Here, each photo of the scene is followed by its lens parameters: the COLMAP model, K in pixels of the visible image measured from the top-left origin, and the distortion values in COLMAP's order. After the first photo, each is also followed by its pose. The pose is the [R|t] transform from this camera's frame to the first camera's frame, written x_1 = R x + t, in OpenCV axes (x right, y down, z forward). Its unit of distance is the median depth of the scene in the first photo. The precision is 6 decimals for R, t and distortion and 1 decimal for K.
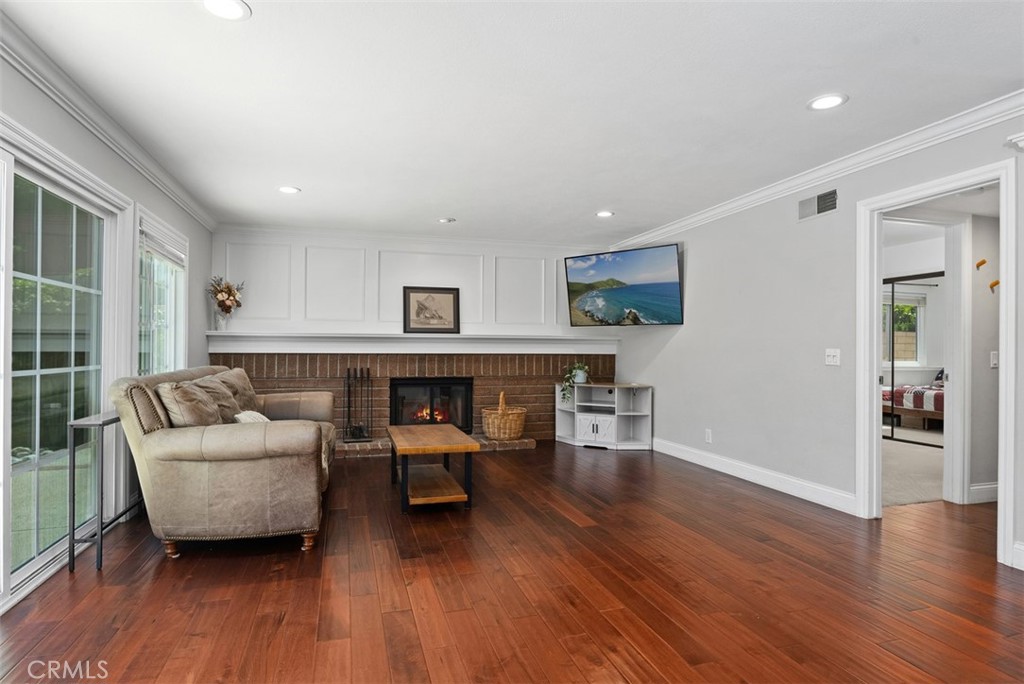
lens RADIAL K [[558.0, 0, 506.4], [0, 558.0, 344.2], [0, 0, 1]] dist [-0.014004, 0.007287]
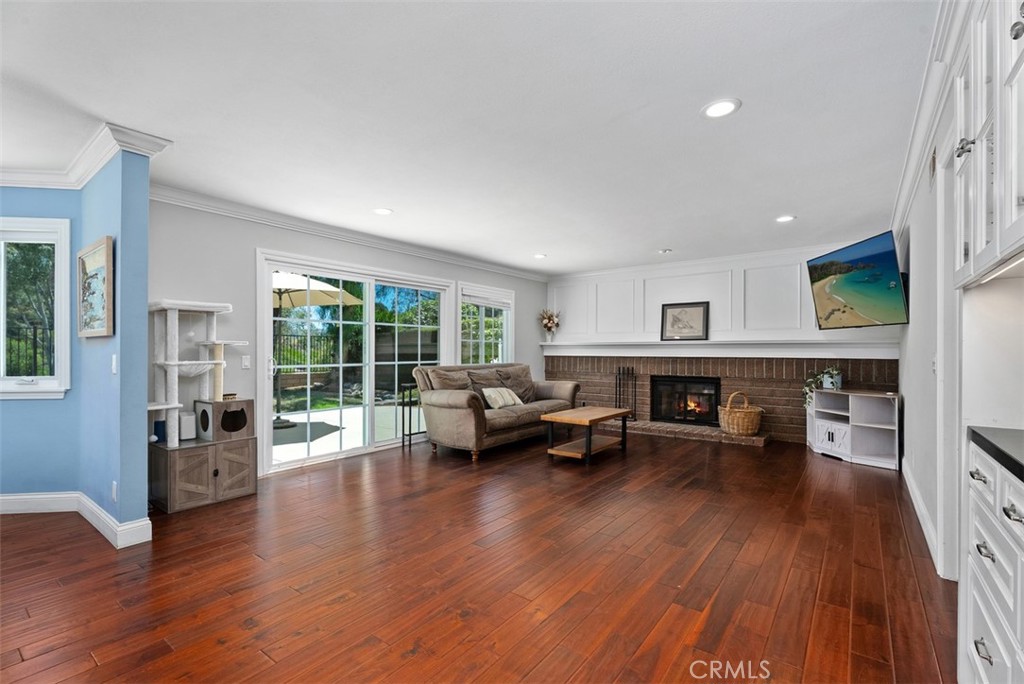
lens RADIAL K [[458.8, 0, 504.4], [0, 458.8, 349.2], [0, 0, 1]] dist [0.013180, -0.001559]
pose [[0.590558, -0.006562, -0.806968, 0.467374], [0.007192, 0.999970, -0.002868, -0.000141], [0.806963, -0.004110, 0.590588, 0.084023]]
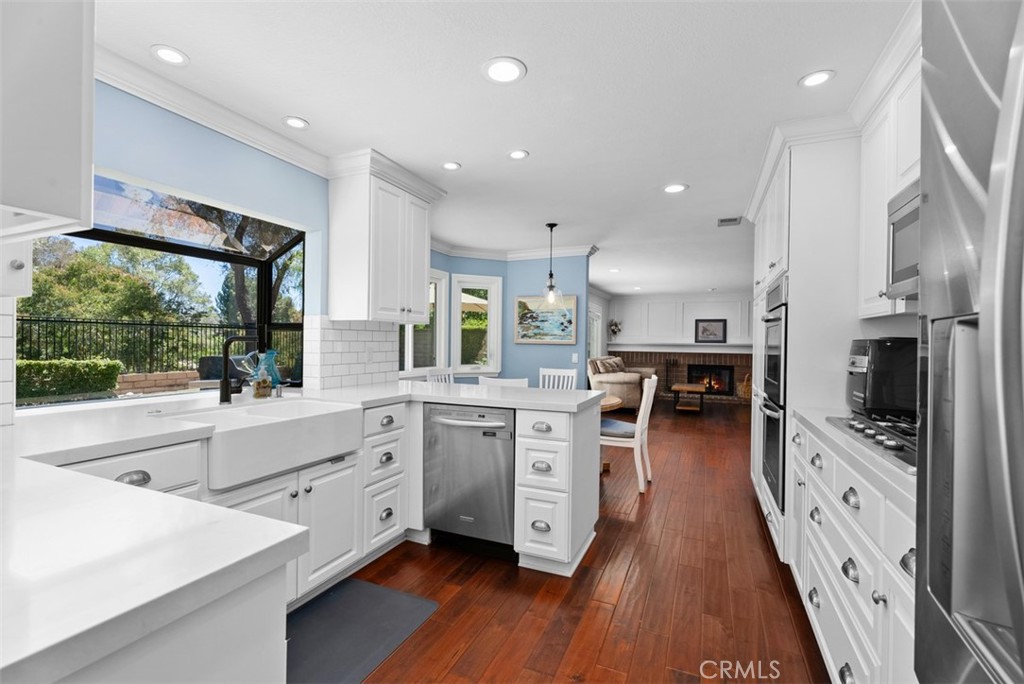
lens RADIAL K [[458.8, 0, 513.6], [0, 458.8, 344.5], [0, 0, 1]] dist [0.013180, -0.001559]
pose [[0.775418, 0.009554, -0.631375, 0.367524], [-0.006000, 0.999952, 0.007762, -0.022447], [0.631419, -0.002230, 0.775438, -0.728961]]
